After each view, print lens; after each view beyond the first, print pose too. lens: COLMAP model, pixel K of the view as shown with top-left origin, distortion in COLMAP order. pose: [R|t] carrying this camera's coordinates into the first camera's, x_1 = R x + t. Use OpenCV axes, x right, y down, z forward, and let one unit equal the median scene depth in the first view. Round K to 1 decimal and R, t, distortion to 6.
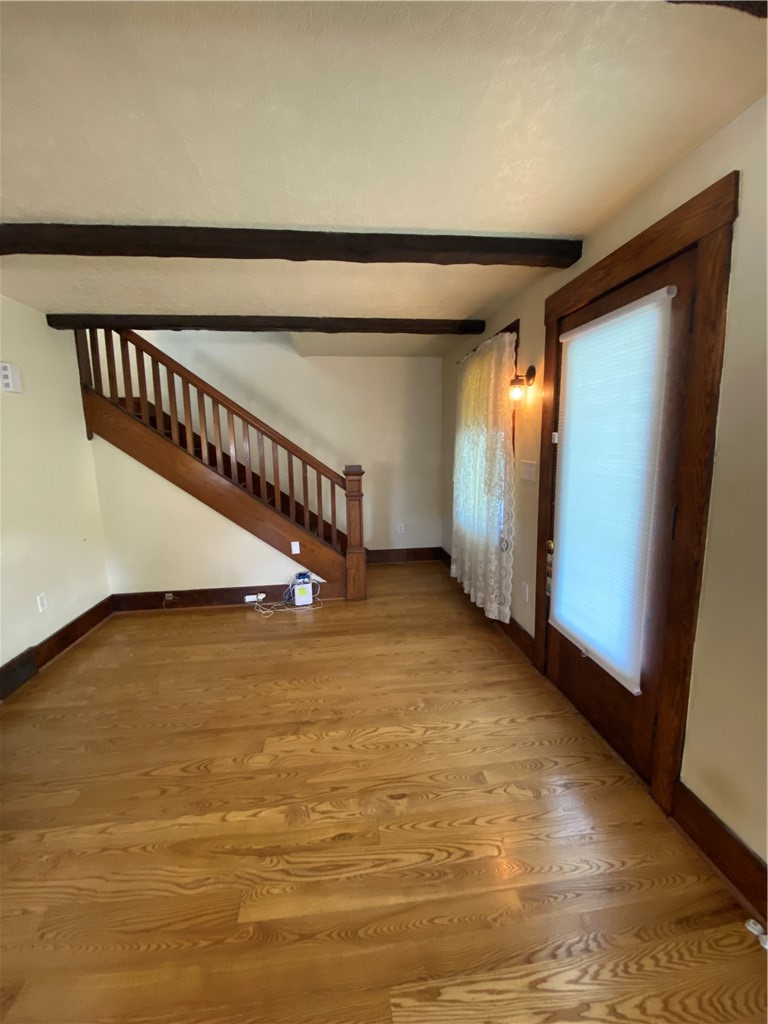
lens RADIAL K [[417.6, 0, 384.0], [0, 417.6, 512.0], [0, 0, 1]] dist [0.053473, -0.038542]
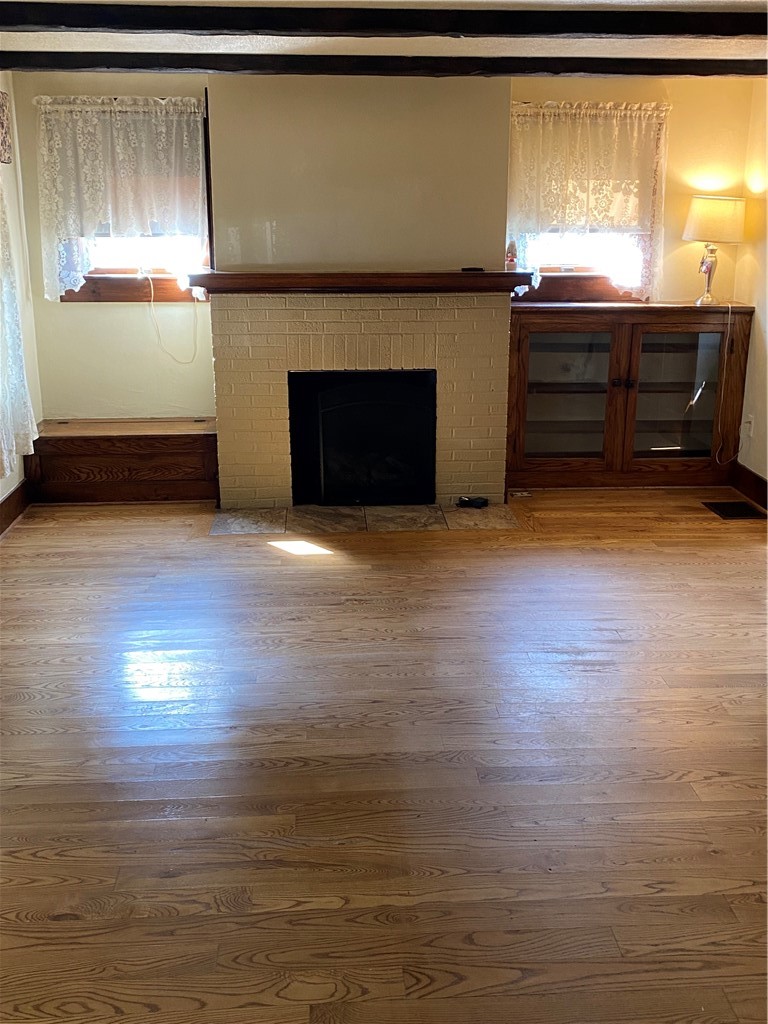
lens RADIAL K [[1047.0, 0, 384.0], [0, 1047.0, 512.0], [0, 0, 1]] dist [0.135770, -0.334144]
pose [[-0.998592, -0.001694, 0.053026, -0.377078], [0.021010, 0.905147, 0.424579, -0.357905], [-0.048716, 0.425095, -0.903837, 1.599914]]
